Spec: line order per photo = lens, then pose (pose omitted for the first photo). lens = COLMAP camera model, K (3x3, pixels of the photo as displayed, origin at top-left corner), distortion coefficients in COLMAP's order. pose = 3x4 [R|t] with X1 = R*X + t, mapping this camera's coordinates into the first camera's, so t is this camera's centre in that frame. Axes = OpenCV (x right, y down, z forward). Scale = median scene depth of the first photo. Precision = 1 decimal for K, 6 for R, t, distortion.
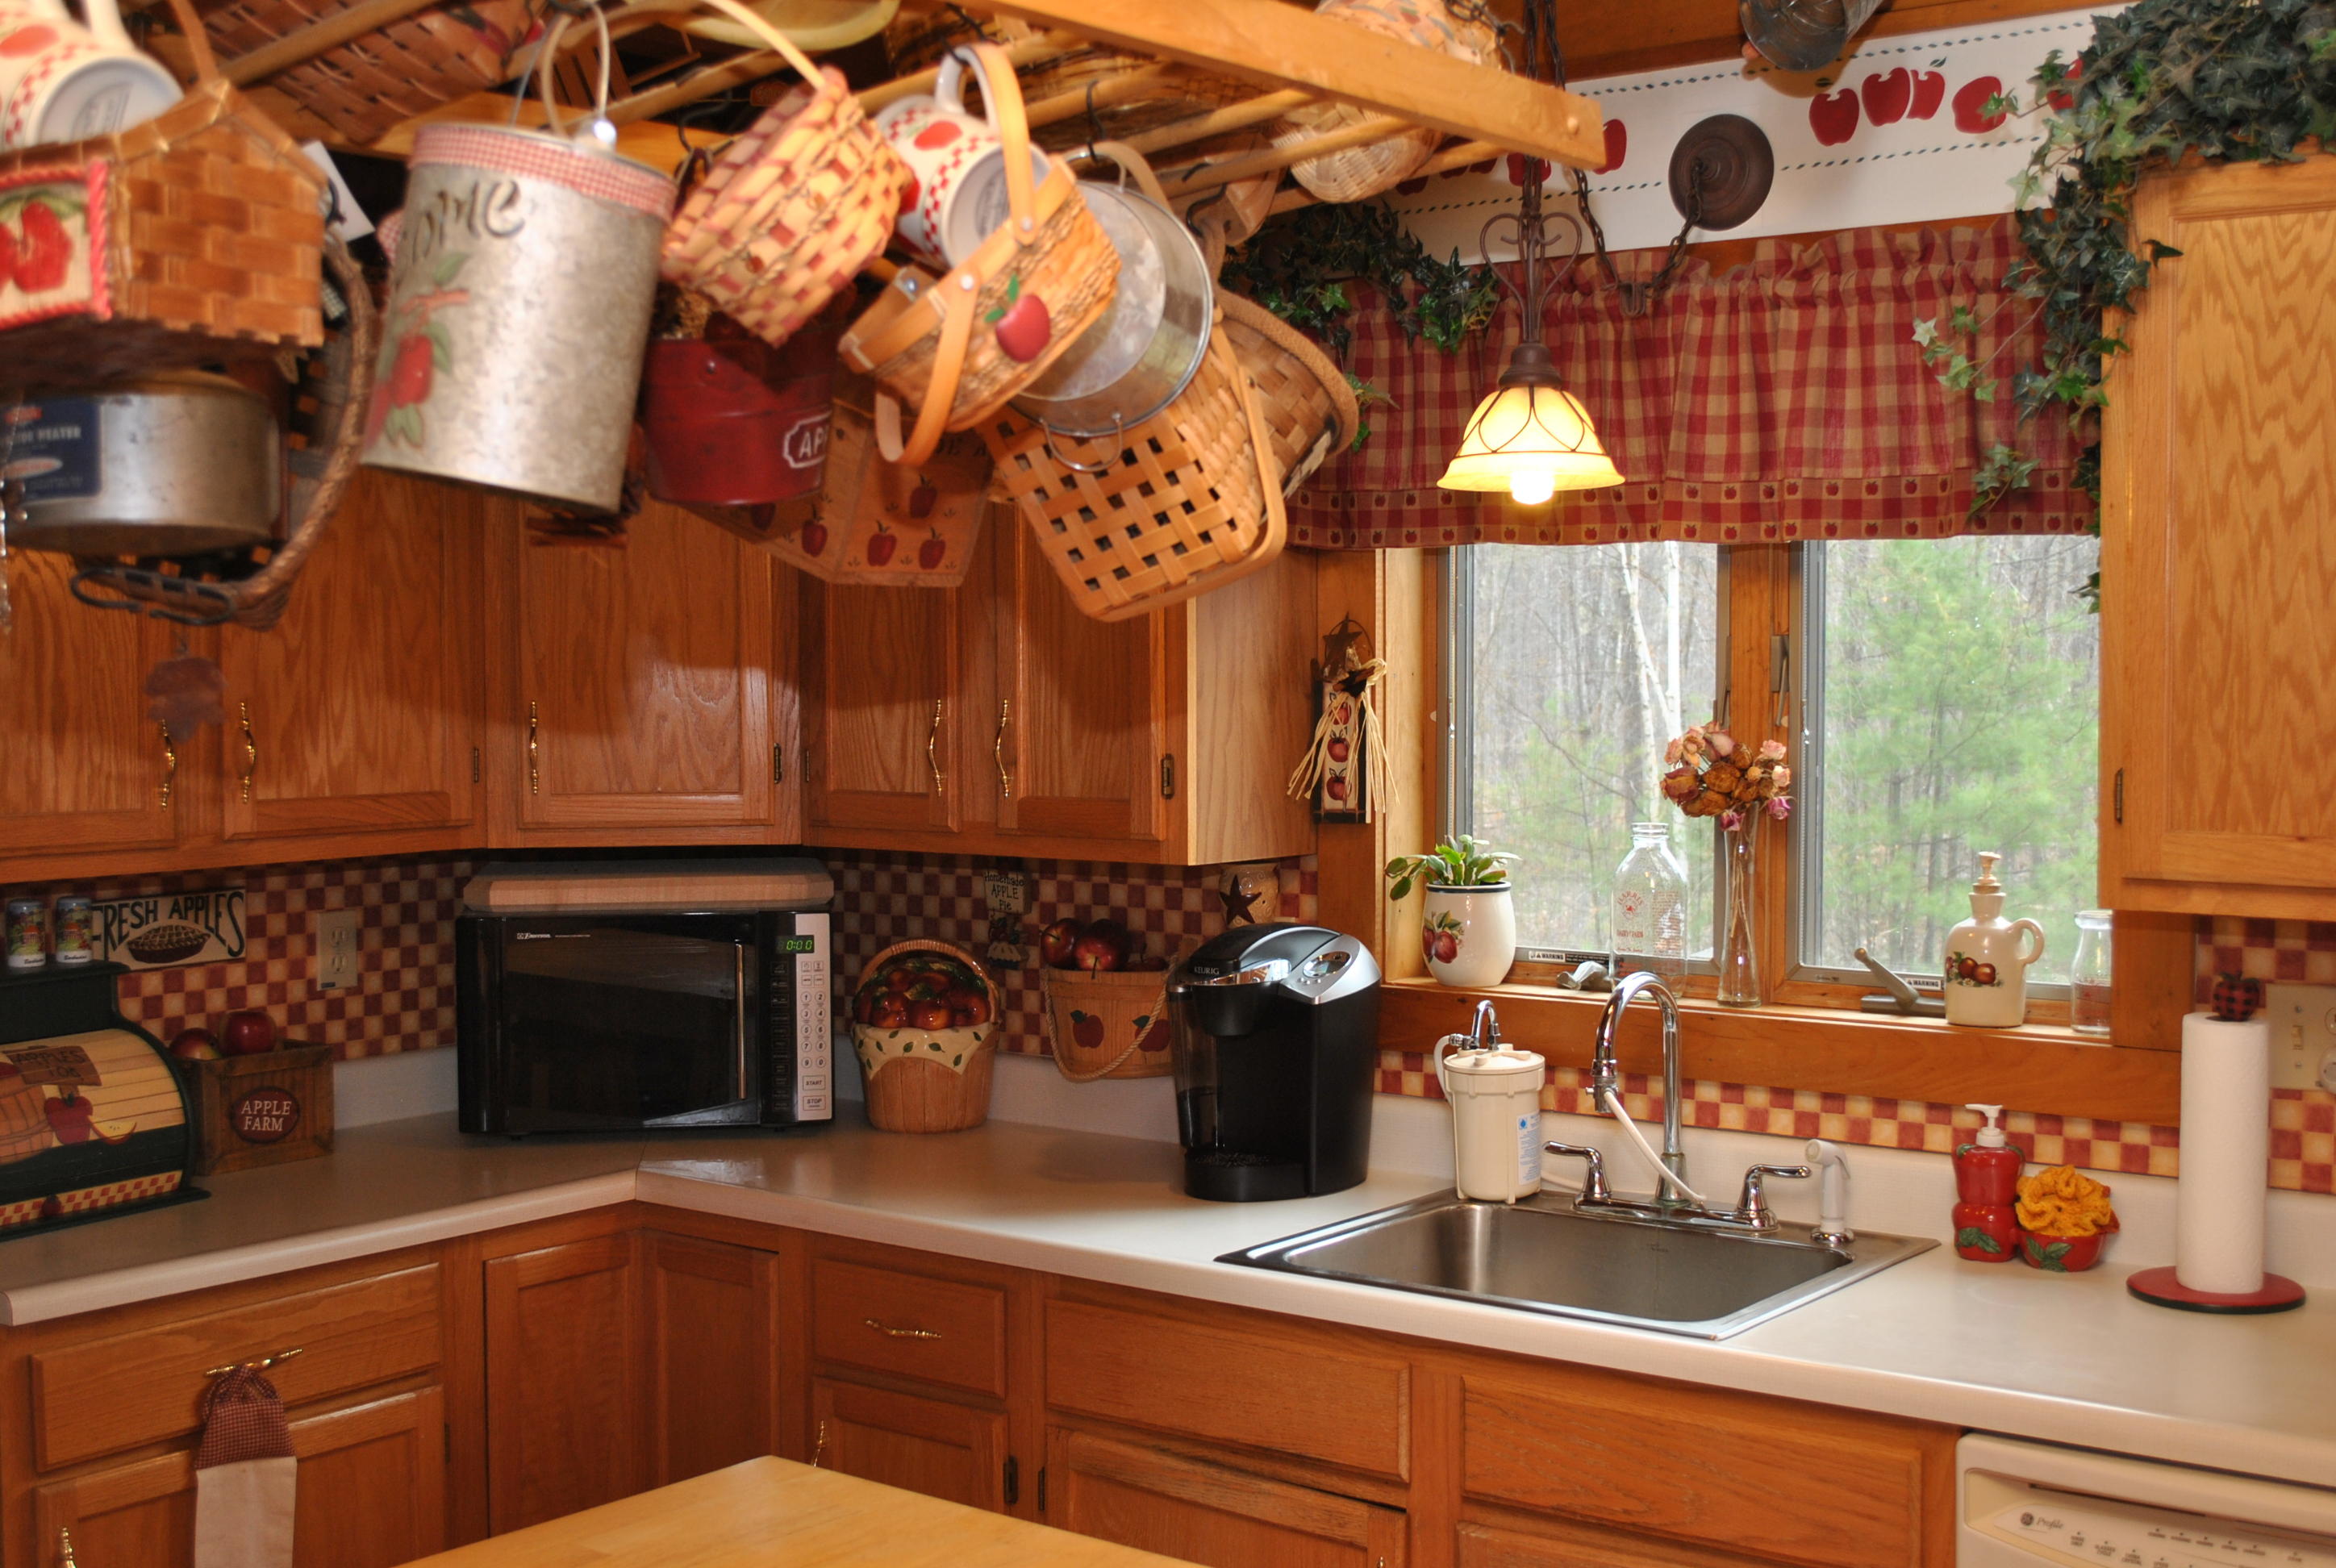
lens RADIAL K [[2824.5, 0, 1168.0], [0, 2824.5, 784.0], [0, 0, 1]] dist [-0.038819, 0.011153]
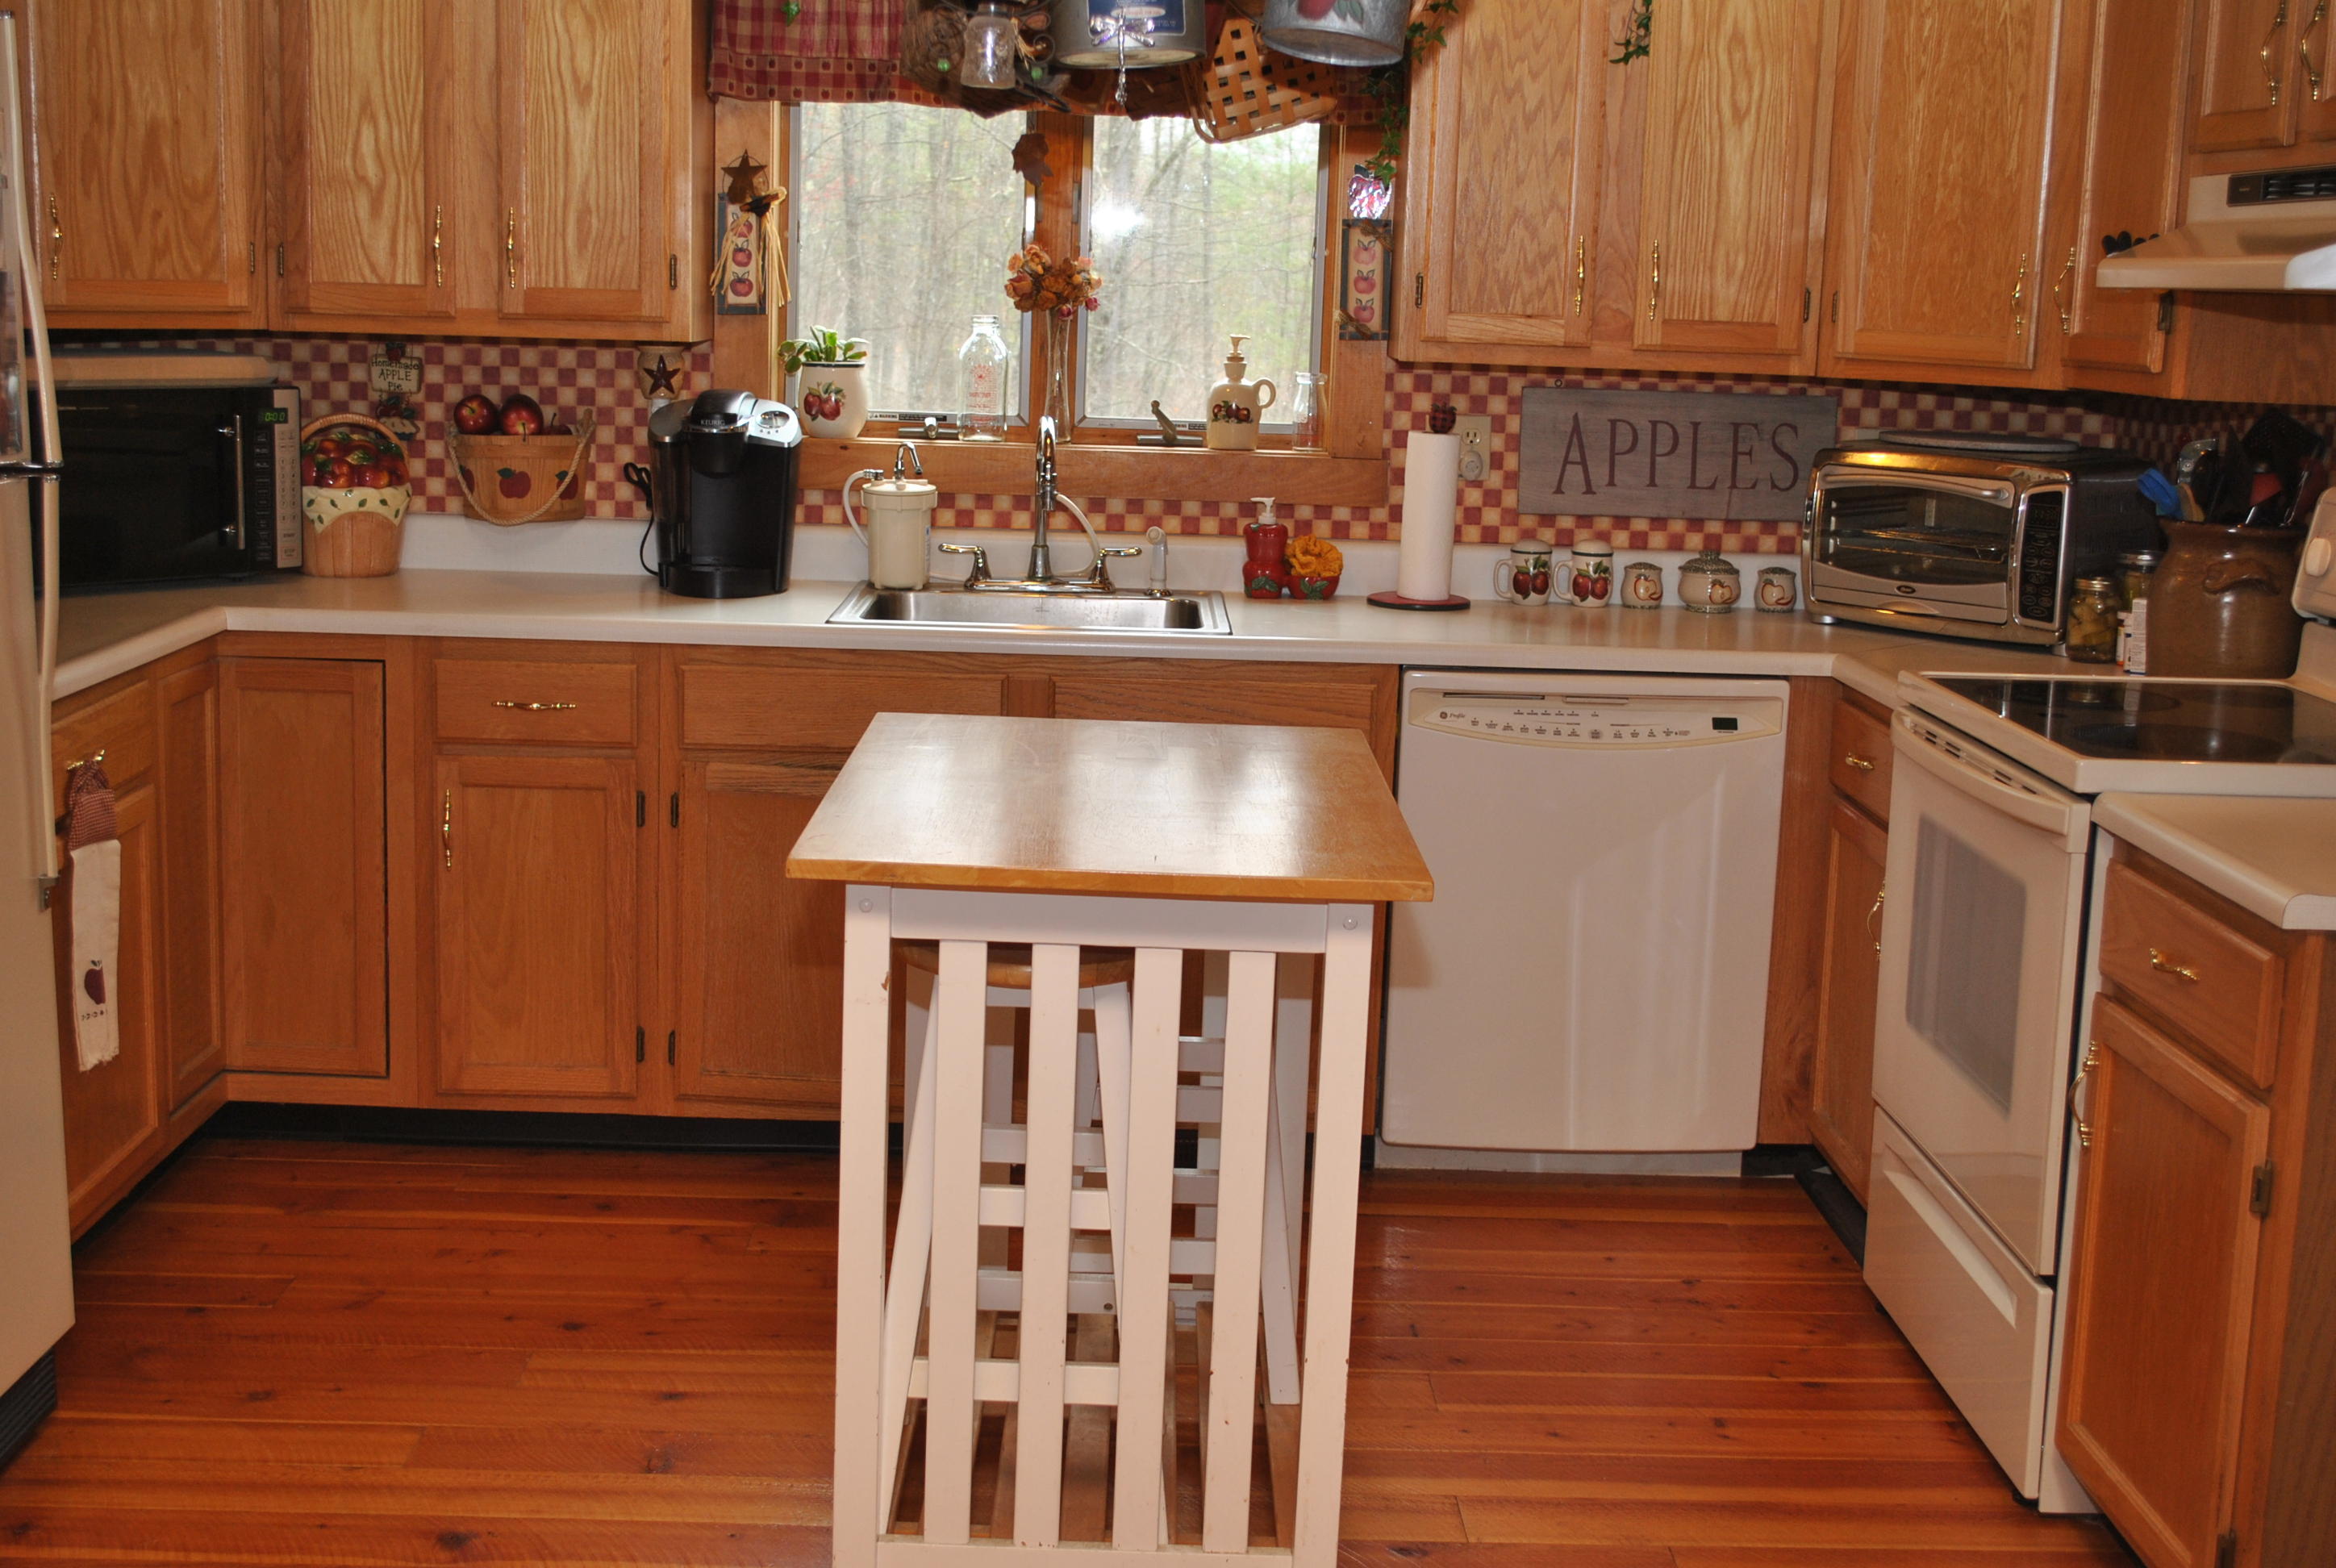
lens RADIAL K [[2824.5, 0, 1168.0], [0, 2824.5, 784.0], [0, 0, 1]] dist [-0.038819, 0.011153]
pose [[0.779215, -0.082204, 0.621342, -0.691354], [-0.007134, 0.990134, 0.139942, 0.050786], [-0.626716, -0.113478, 0.770941, -0.169169]]
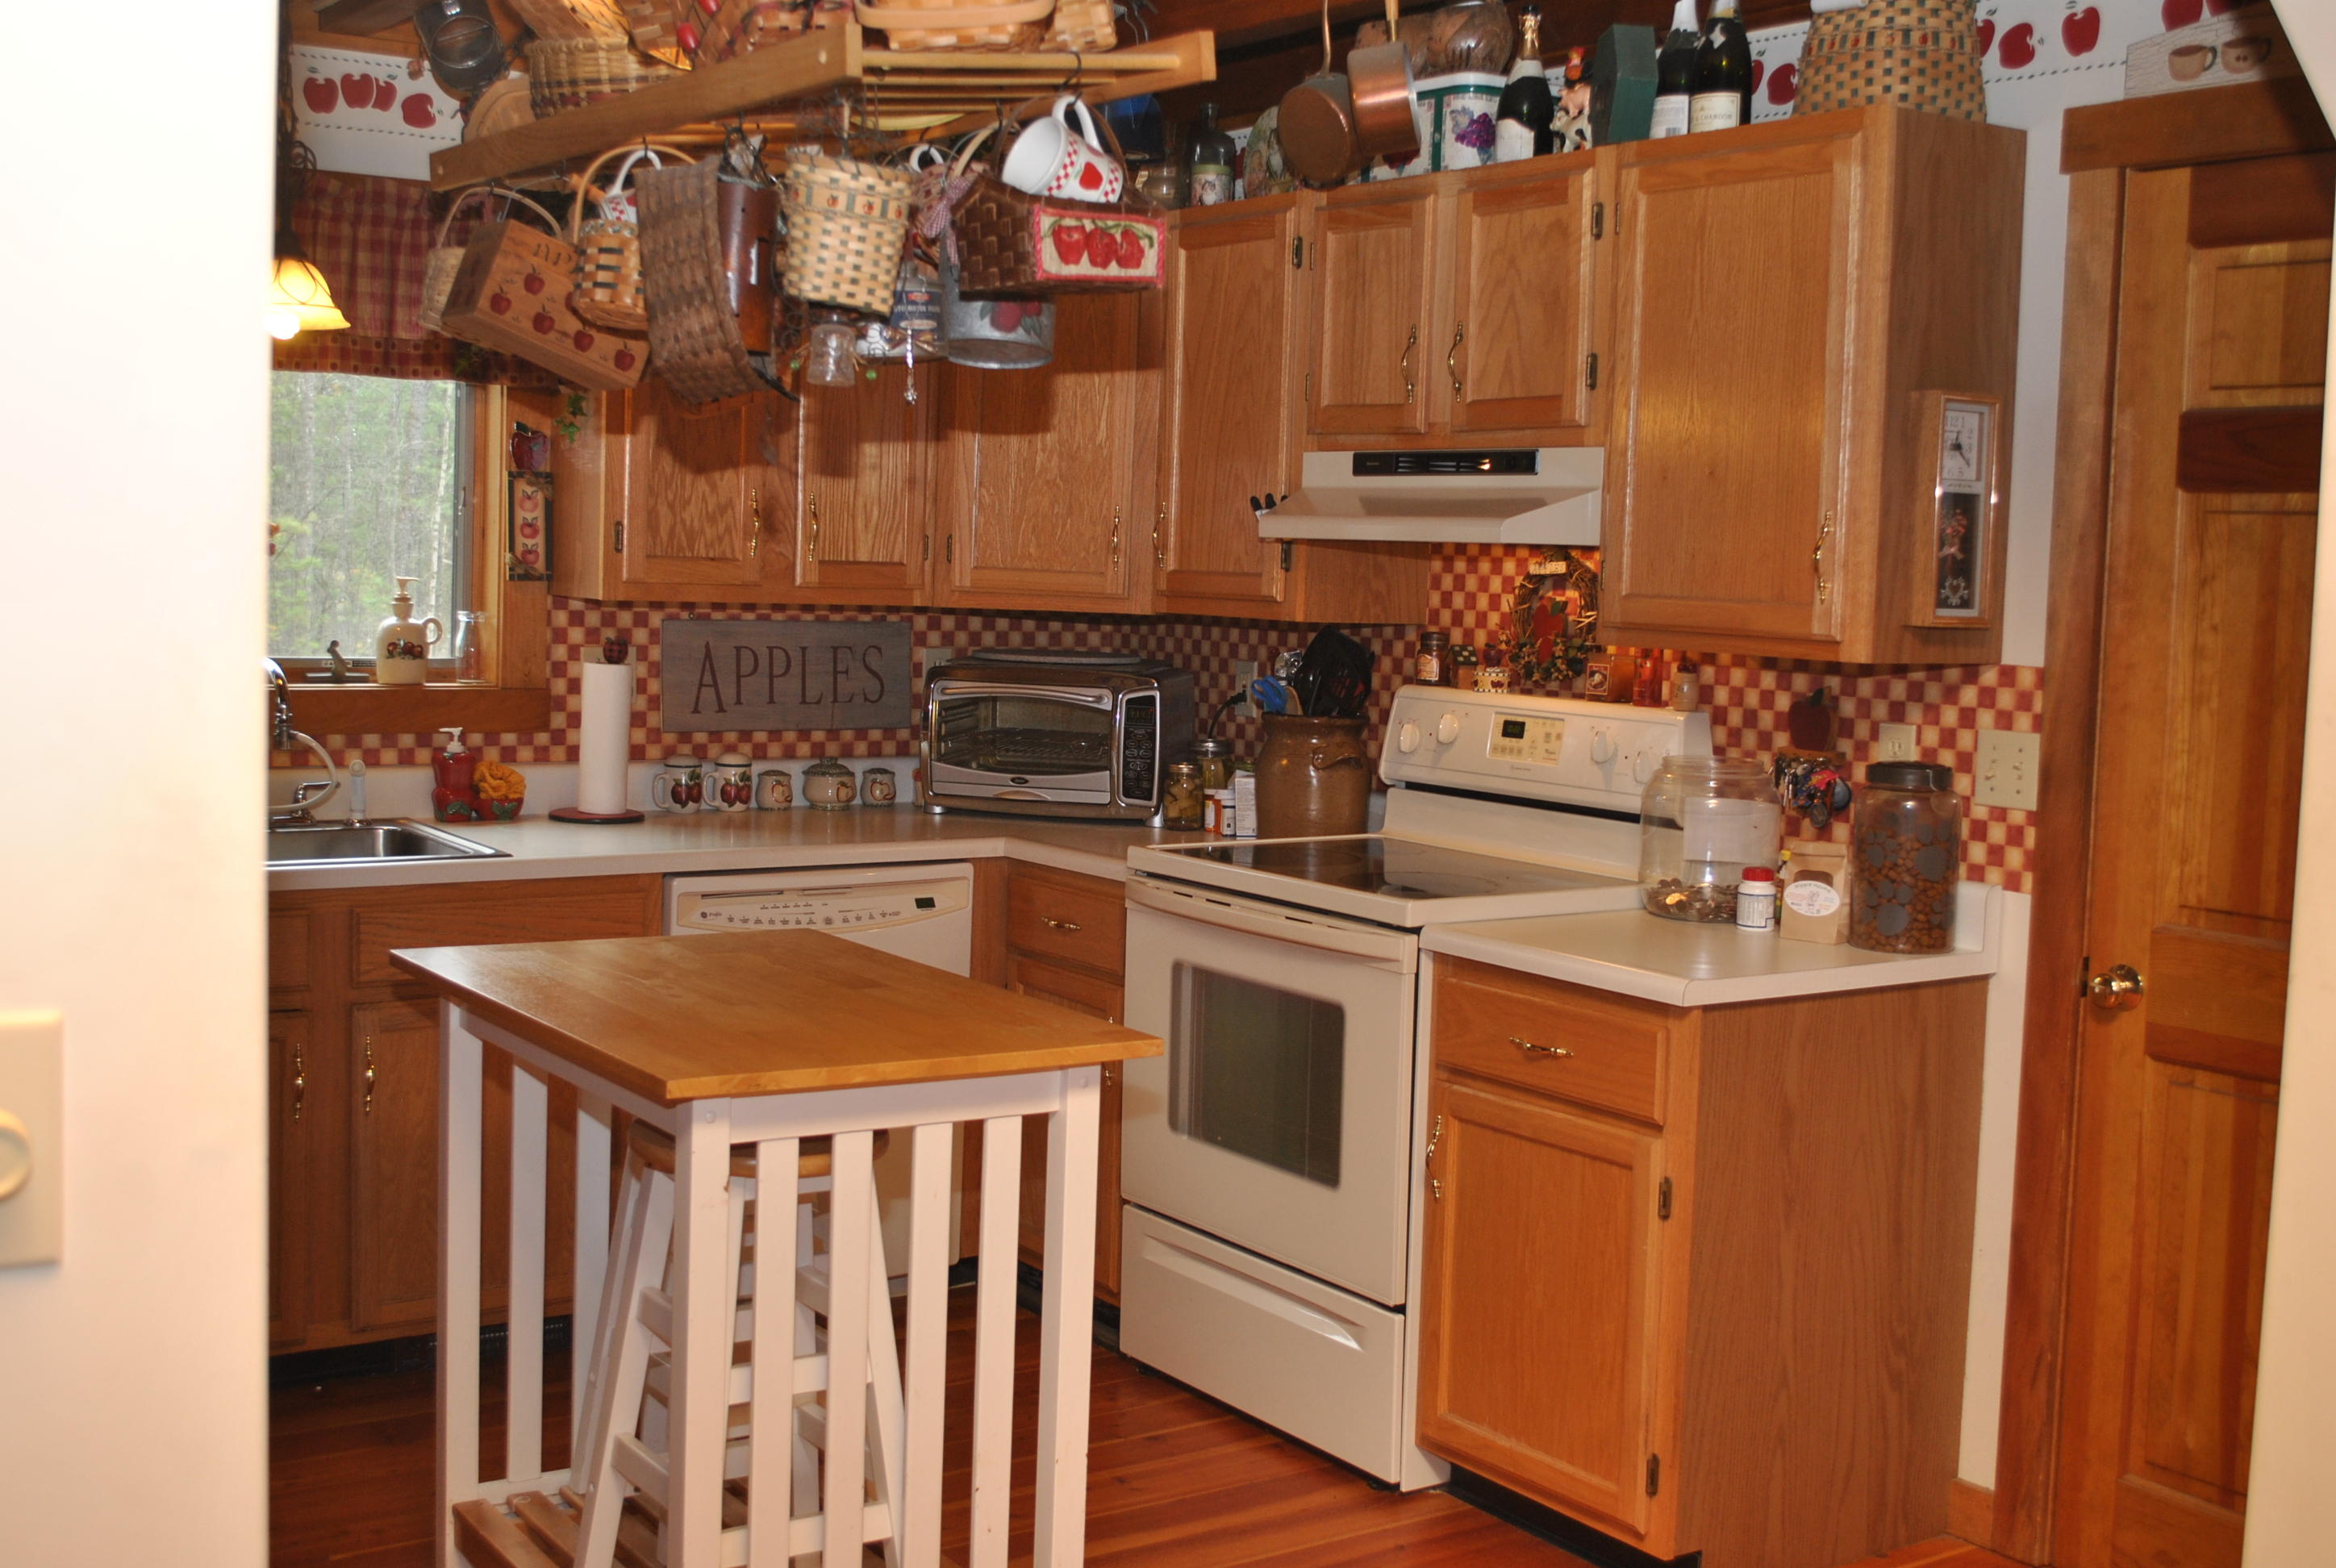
lens RADIAL K [[2627.4, 0, 1168.0], [0, 2627.4, 784.0], [0, 0, 1]] dist [-0.040757, -0.003407]
pose [[0.305473, -0.072326, 0.949450, -0.994254], [0.007712, 0.997266, 0.073488, 0.035334], [-0.952169, -0.015126, 0.305196, 0.124499]]
